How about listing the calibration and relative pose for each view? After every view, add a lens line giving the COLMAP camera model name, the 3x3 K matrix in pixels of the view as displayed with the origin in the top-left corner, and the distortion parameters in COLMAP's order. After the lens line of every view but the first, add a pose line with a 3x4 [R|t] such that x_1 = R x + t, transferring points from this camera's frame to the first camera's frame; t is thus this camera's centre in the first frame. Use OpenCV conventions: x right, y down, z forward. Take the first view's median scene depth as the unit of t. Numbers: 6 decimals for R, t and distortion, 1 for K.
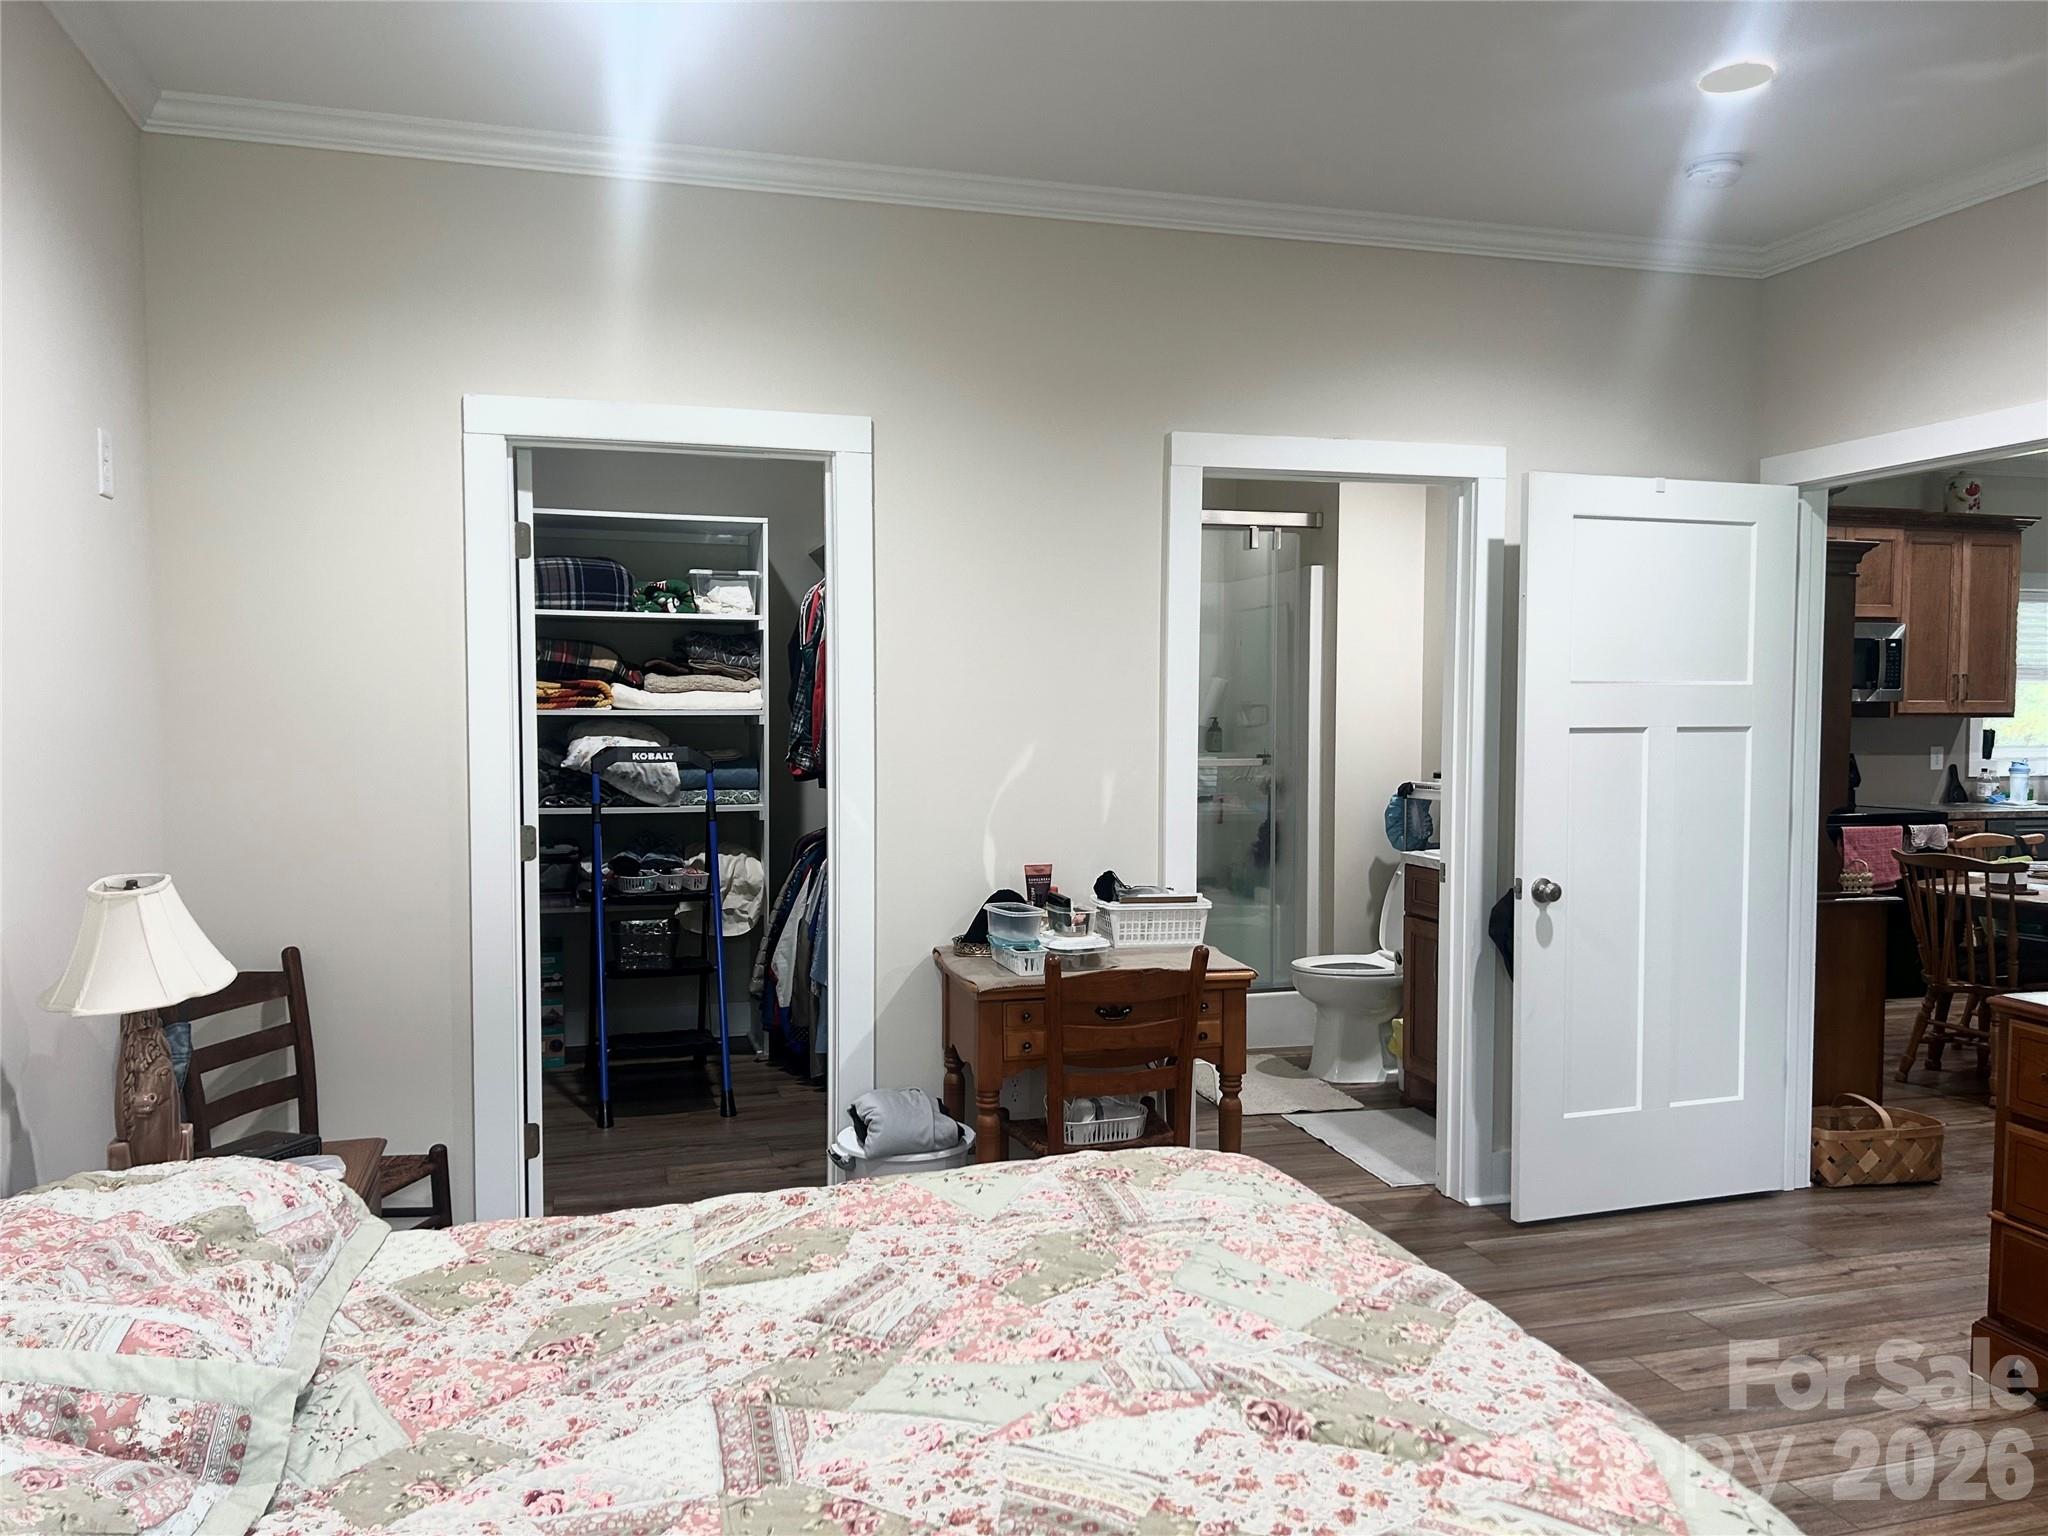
lens RADIAL K [[1526.8, 0, 1005.6], [0, 1526.8, 751.3], [0, 0, 1]] dist [0.078033, -0.106362]
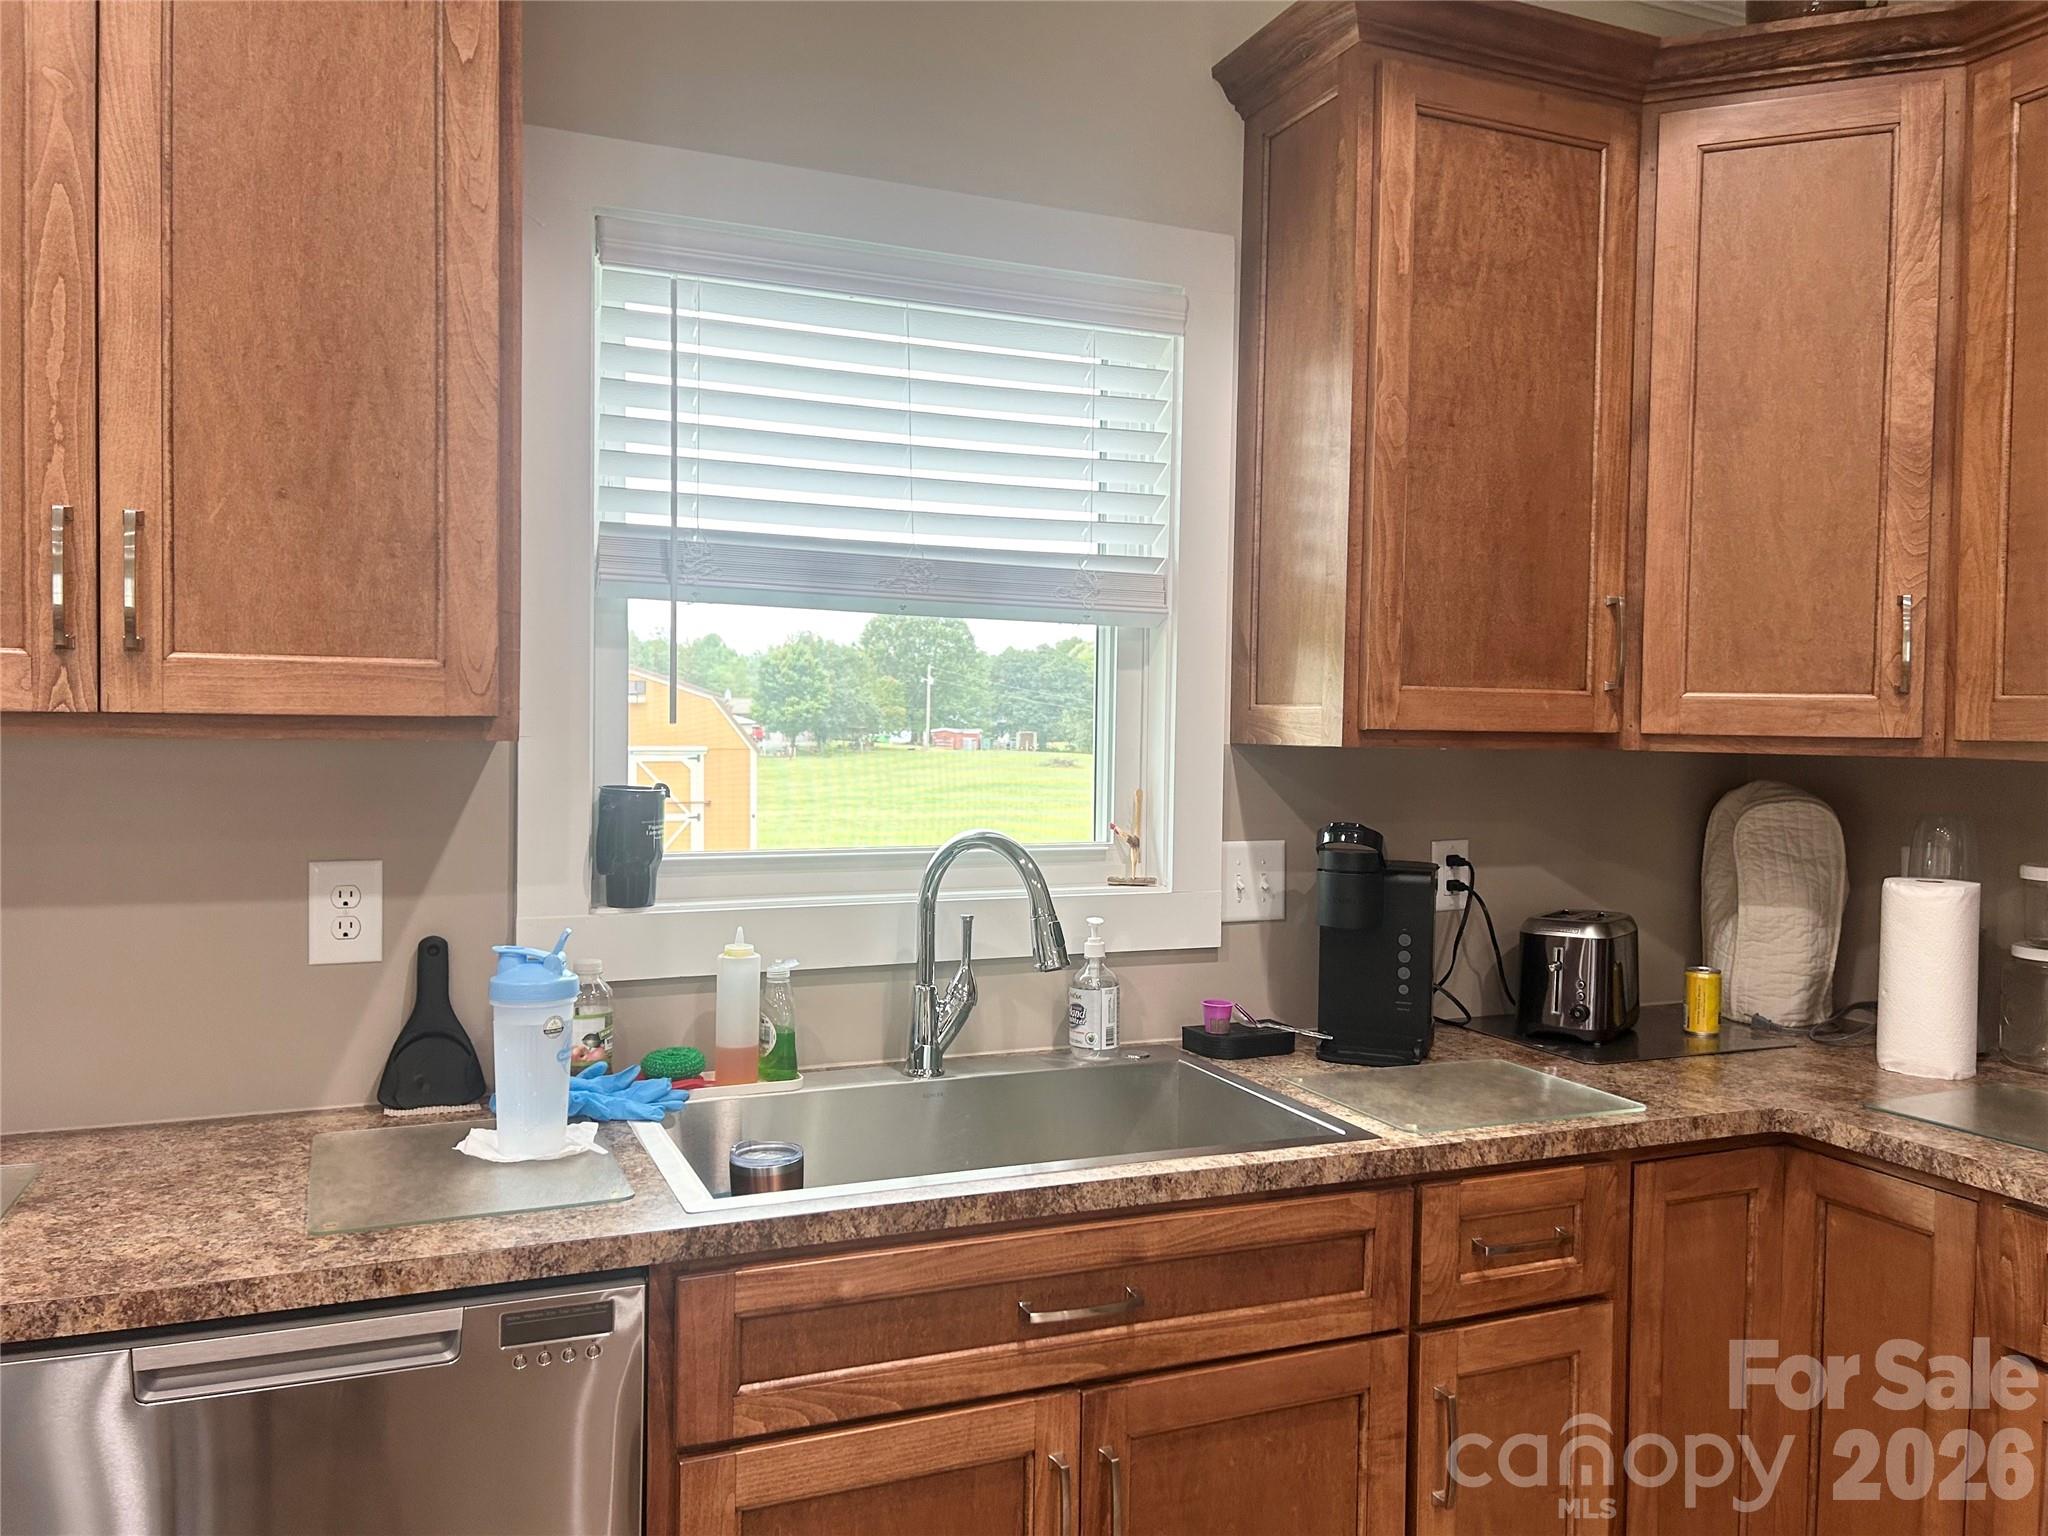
lens RADIAL K [[1547.2, 0, 1043.5], [0, 1547.2, 757.0], [0, 0, 1]] dist [0.056953, -0.064846]
pose [[0.989481, 0.009985, 0.144320, 0.472099], [-0.008805, 0.999922, -0.008818, -0.012399], [-0.144397, 0.007455, 0.989492, 0.528353]]
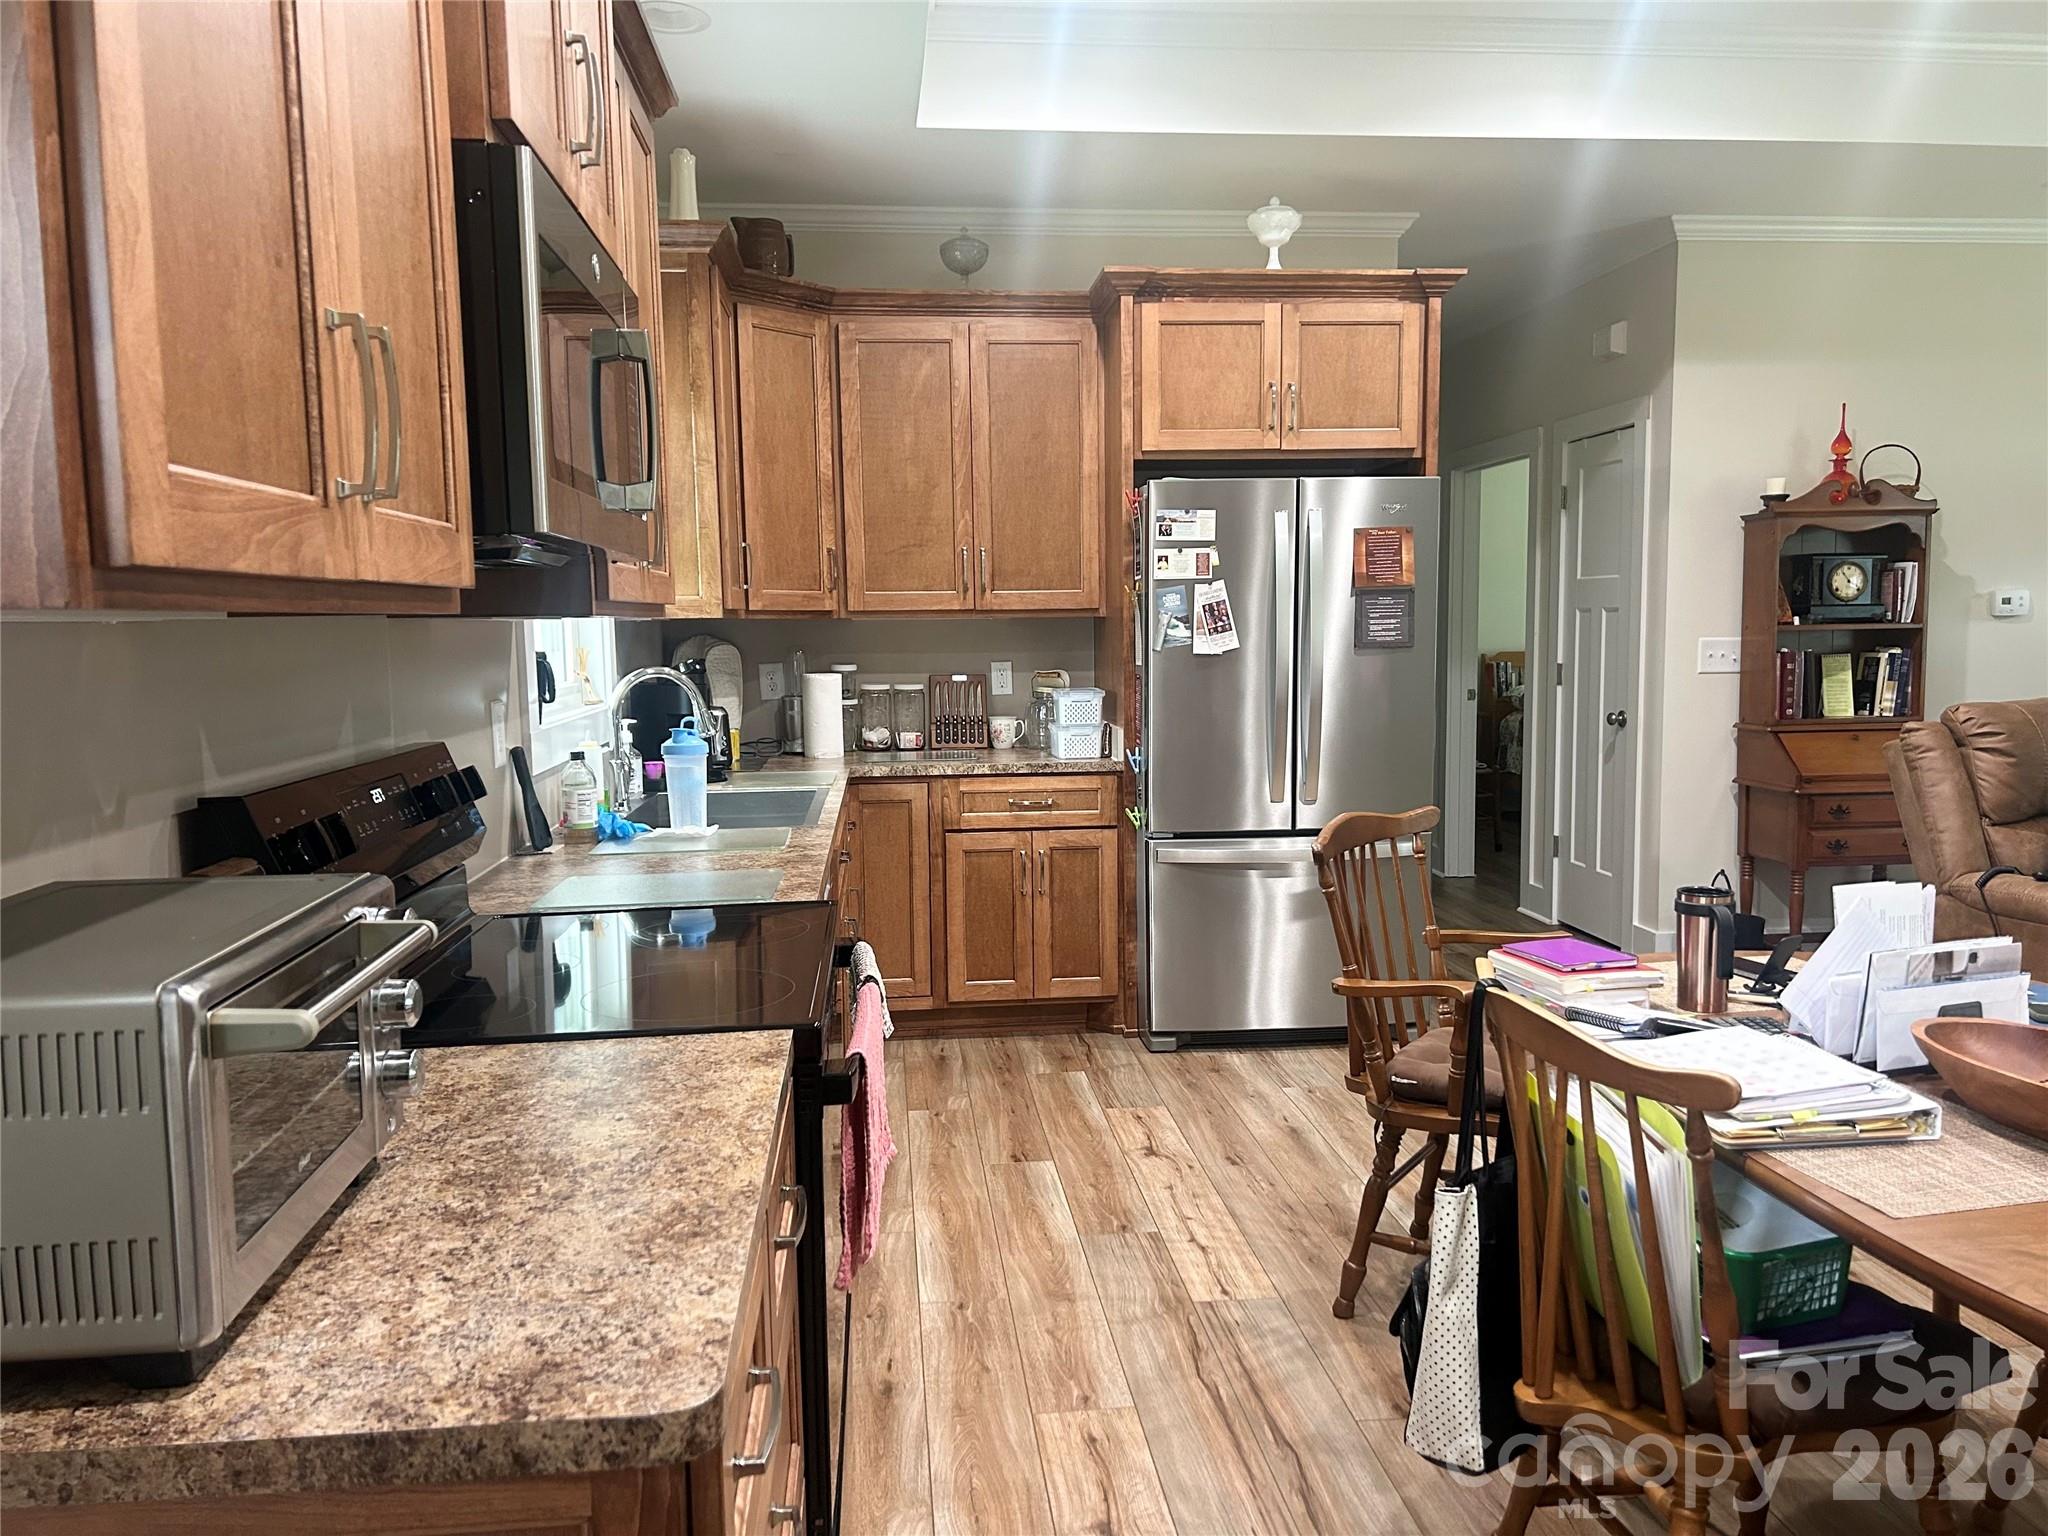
lens RADIAL K [[1537.1, 0, 1026.1], [0, 1537.1, 775.9], [0, 0, 1]] dist [0.119917, -0.178606]
pose [[0.165125, -0.107276, 0.980421, 0.190199], [0.046618, 0.993805, 0.100888, -0.012123], [-0.985170, 0.029046, 0.169103, 0.574200]]
